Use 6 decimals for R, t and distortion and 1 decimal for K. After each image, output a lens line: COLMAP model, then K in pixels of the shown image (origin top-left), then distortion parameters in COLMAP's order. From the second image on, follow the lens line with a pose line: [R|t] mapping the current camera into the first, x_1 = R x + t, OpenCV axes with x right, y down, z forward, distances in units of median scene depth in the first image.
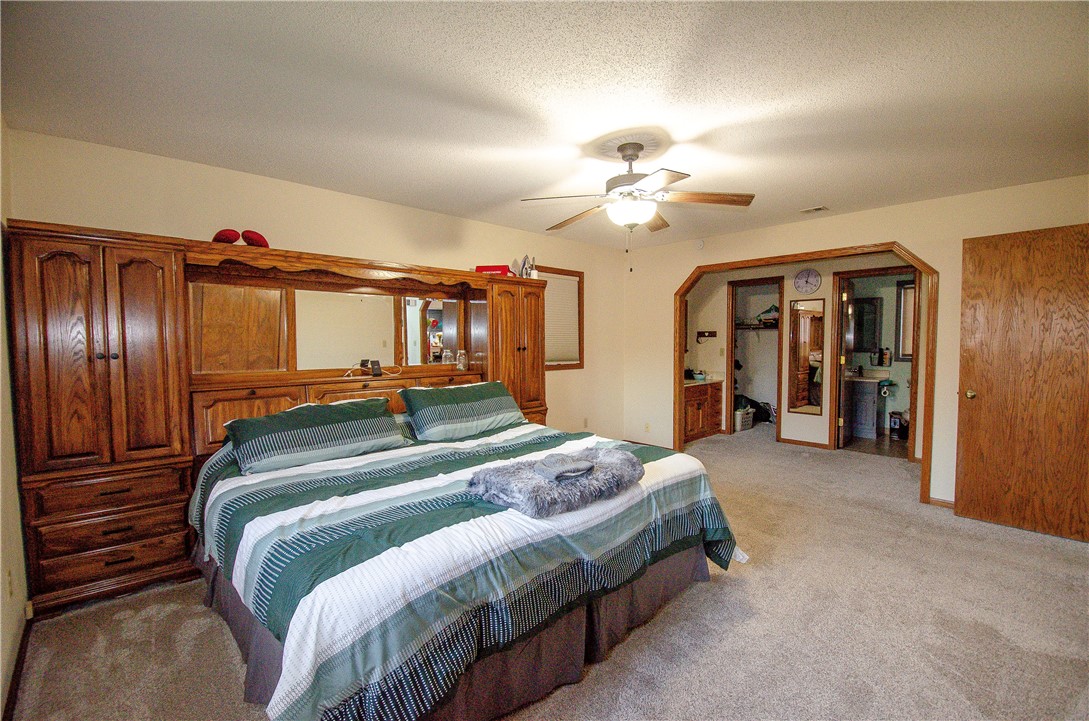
lens RADIAL K [[471.3, 0, 545.6], [0, 471.3, 364.7], [0, 0, 1]] dist [0.025491, -0.022257]
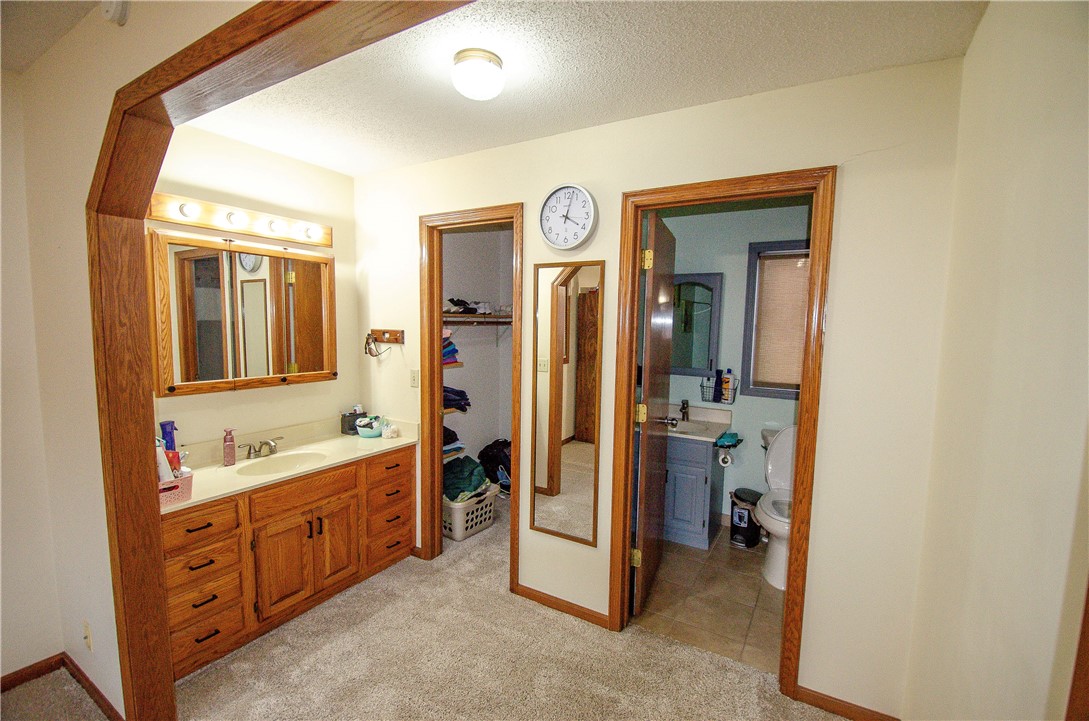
lens RADIAL K [[471.3, 0, 545.6], [0, 471.3, 364.7], [0, 0, 1]] dist [0.025491, -0.022257]
pose [[0.961675, -0.001376, 0.274188, 0.377814], [-0.009039, 0.999285, 0.036717, -0.058361], [-0.274043, -0.037788, 0.960975, 0.549440]]
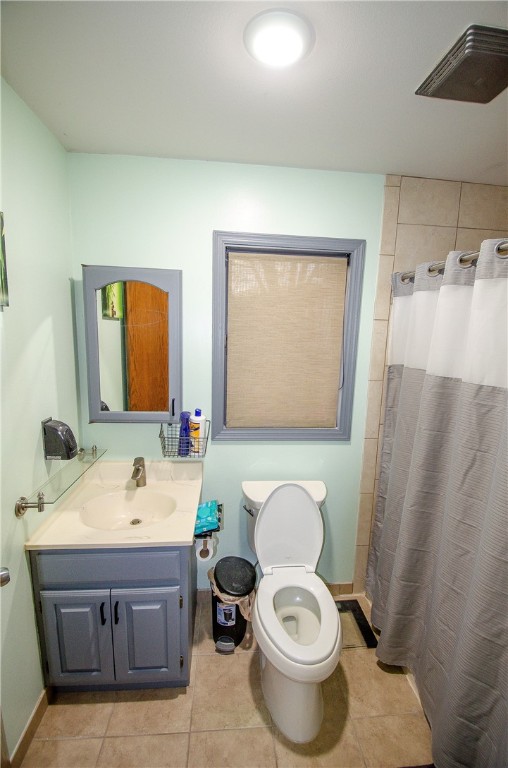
lens RADIAL K [[332.4, 0, 254.0], [0, 332.4, 384.0], [0, 0, 1]] dist [0.025491, -0.022257]
pose [[0.620723, -0.108836, 0.776439, 0.544005], [0.012622, 0.991577, 0.128903, -0.090656], [-0.783928, -0.070213, 0.616869, 0.803674]]
